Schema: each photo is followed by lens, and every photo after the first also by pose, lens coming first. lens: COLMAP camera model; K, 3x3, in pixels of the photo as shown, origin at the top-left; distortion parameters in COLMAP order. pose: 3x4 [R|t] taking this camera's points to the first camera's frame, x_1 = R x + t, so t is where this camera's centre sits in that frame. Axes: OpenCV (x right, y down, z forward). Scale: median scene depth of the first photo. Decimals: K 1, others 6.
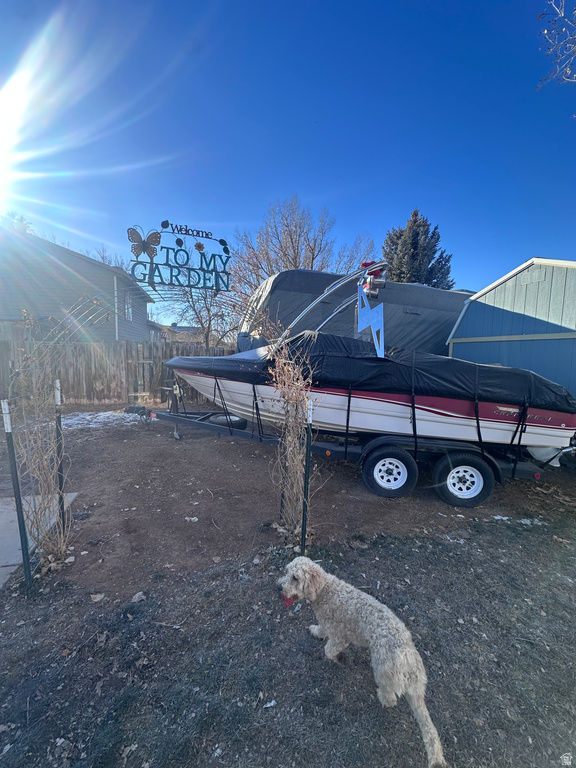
lens RADIAL K [[308.3, 0, 284.9], [0, 308.3, 386.2], [0, 0, 1]] dist [0.001213, 0.000228]
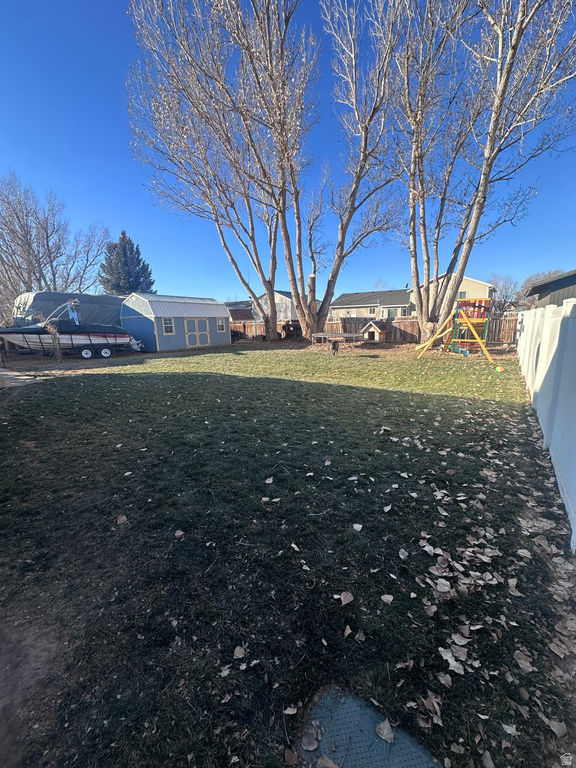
lens RADIAL K [[308.3, 0, 284.9], [0, 308.3, 386.2], [0, 0, 1]] dist [0.001213, 0.000228]
pose [[0.769936, -0.171052, 0.614768, -0.071159], [0.110158, 0.984568, 0.135983, 0.134928], [-0.628541, -0.036976, 0.776897, -1.186437]]
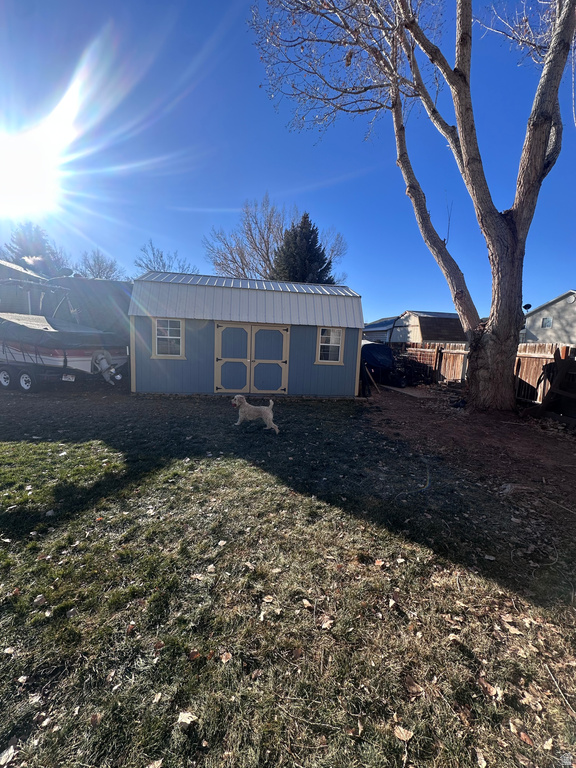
lens RADIAL K [[308.3, 0, 284.9], [0, 308.3, 386.2], [0, 0, 1]] dist [0.001213, 0.000228]
pose [[0.990790, 0.037175, -0.130201, 0.795200], [-0.032748, 0.998816, 0.035972, 0.057034], [0.131384, -0.031377, 0.990835, -0.267583]]
